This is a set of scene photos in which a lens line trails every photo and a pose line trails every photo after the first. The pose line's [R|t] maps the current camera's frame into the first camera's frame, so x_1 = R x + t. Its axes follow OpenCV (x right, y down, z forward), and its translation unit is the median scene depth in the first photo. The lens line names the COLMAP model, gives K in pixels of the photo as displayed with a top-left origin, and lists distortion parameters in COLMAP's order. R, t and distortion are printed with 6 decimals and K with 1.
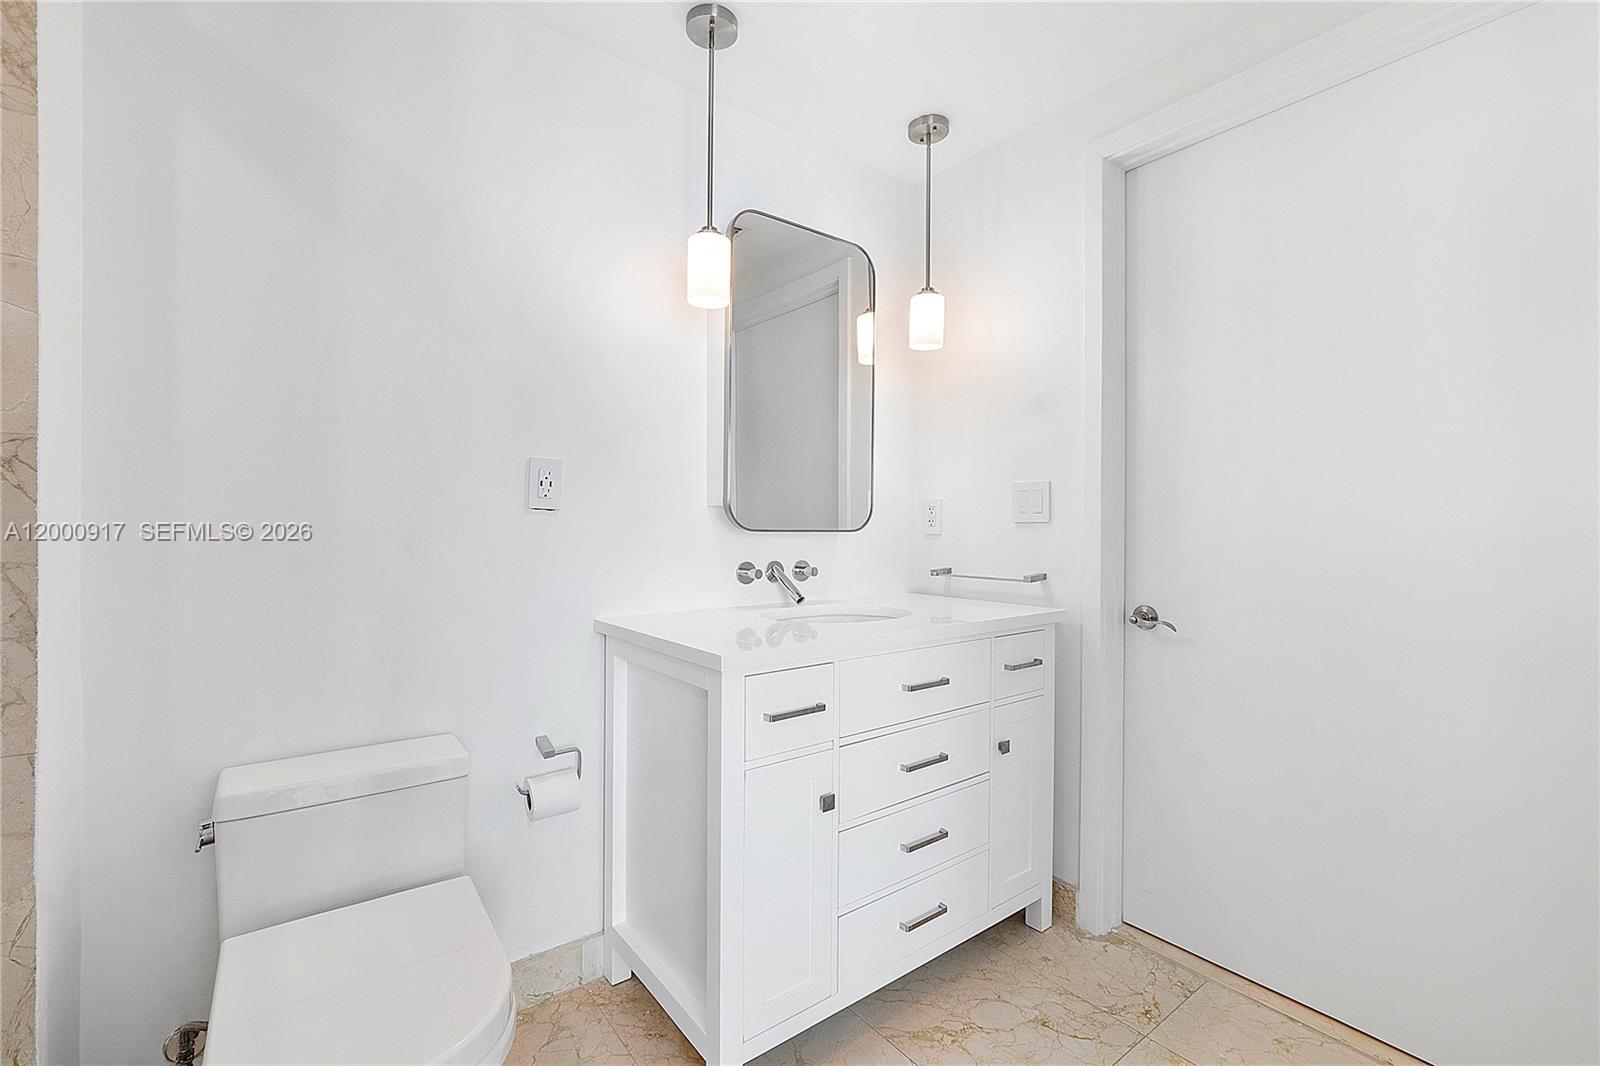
lens RADIAL K [[701.1, 0, 800.0], [0, 701.1, 533.0], [0, 0, 1]] dist [-0.001786, -0.000078]
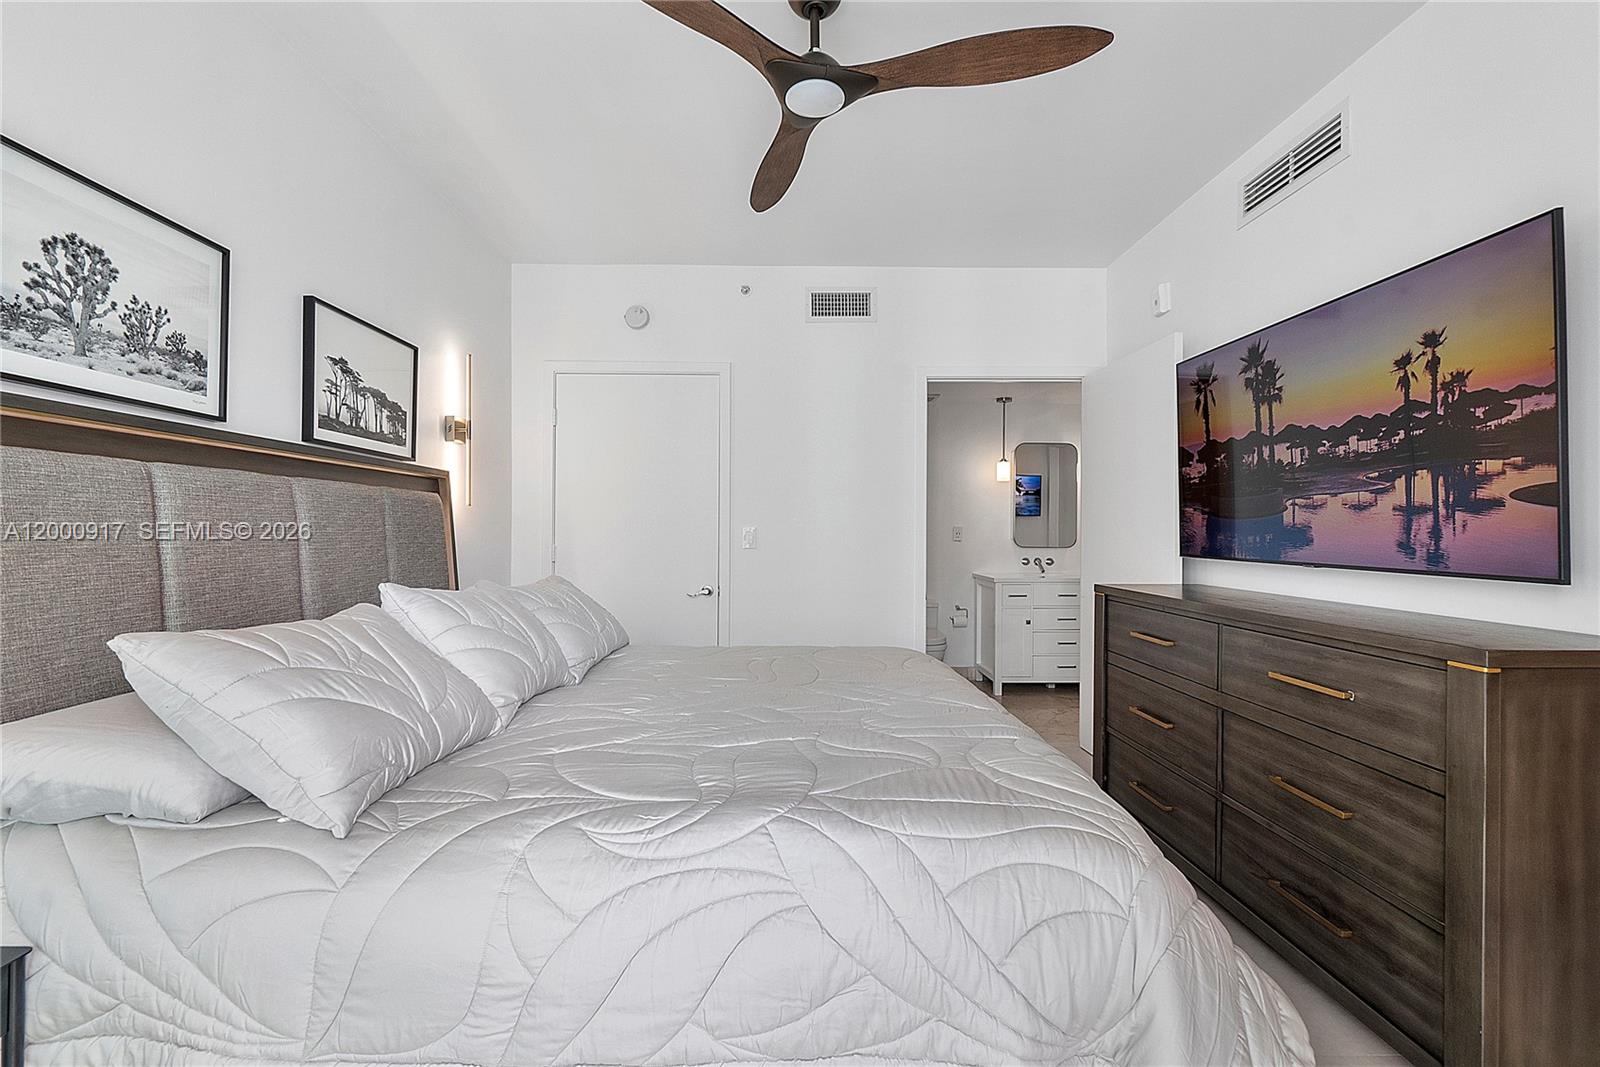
lens RADIAL K [[701.1, 0, 800.0], [0, 701.1, 533.5], [0, 0, 1]] dist [-0.001786, -0.000078]
pose [[0.808195, -0.001423, -0.588913, 0.975938], [-0.005017, 0.999944, -0.009302, -0.031231], [0.588893, 0.010473, 0.808143, -2.114065]]
